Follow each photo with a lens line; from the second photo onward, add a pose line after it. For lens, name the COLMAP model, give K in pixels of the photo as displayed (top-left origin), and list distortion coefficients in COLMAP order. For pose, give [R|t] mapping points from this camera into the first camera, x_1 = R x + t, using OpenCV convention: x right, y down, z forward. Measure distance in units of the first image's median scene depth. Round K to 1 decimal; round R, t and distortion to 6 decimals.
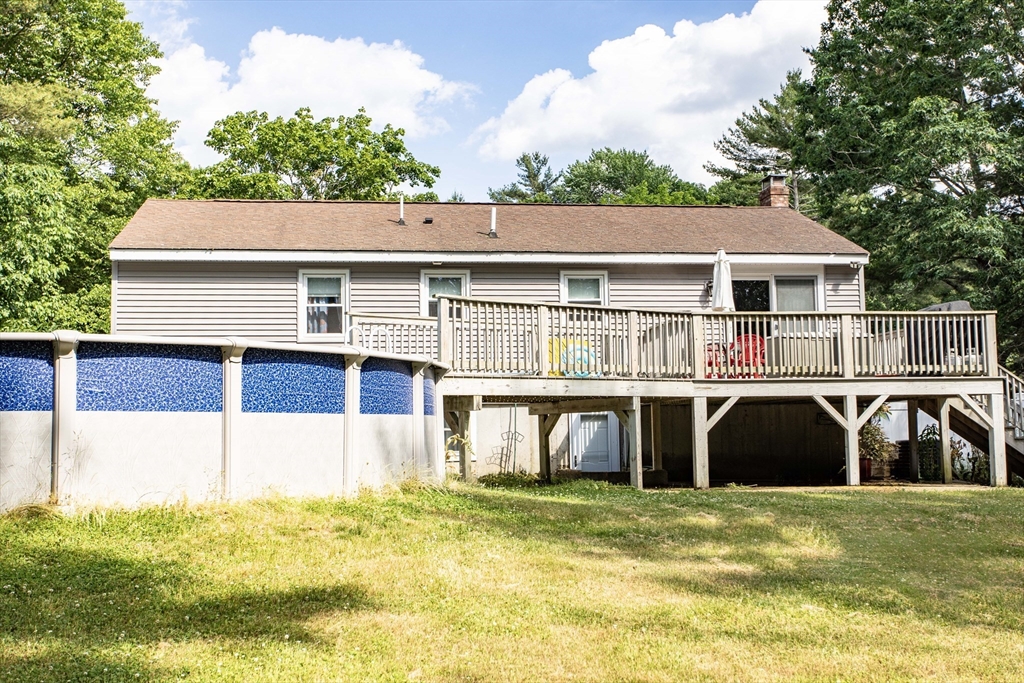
lens RADIAL K [[1168.1, 0, 512.0], [0, 1168.1, 341.5], [0, 0, 1]] dist [0.048158, -0.039579]
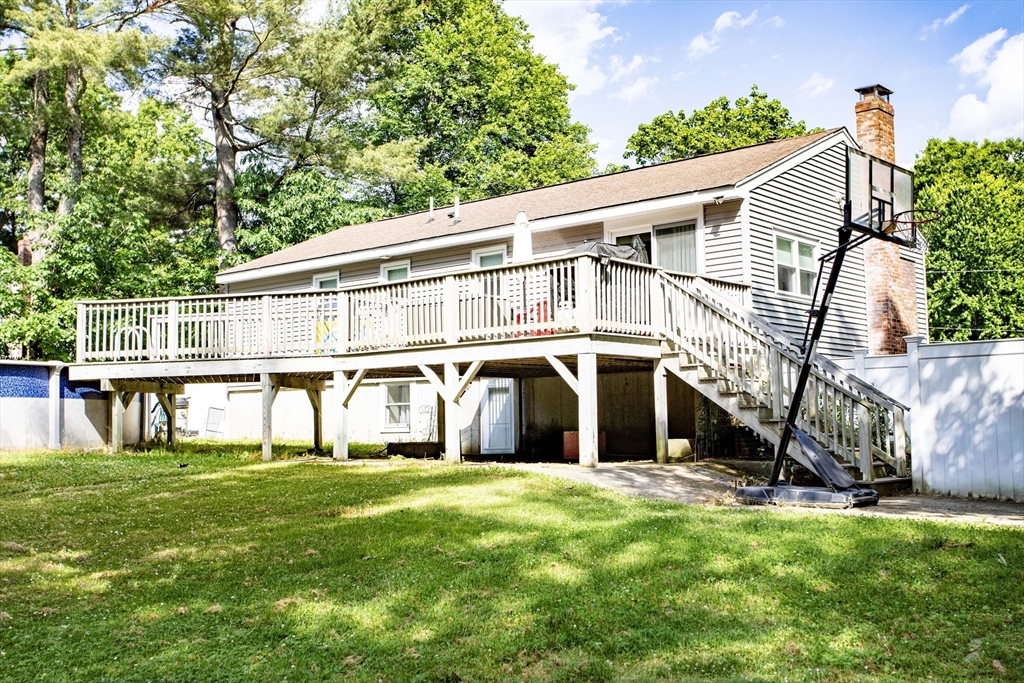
lens RADIAL K [[1084.3, 0, 512.0], [0, 1084.3, 341.5], [0, 0, 1]] dist [0.005674, 0.003930]
pose [[0.660284, -0.054493, -0.749037, 0.930537], [0.068348, 0.997585, -0.012326, 0.041435], [0.747900, -0.043057, 0.662414, 0.456093]]
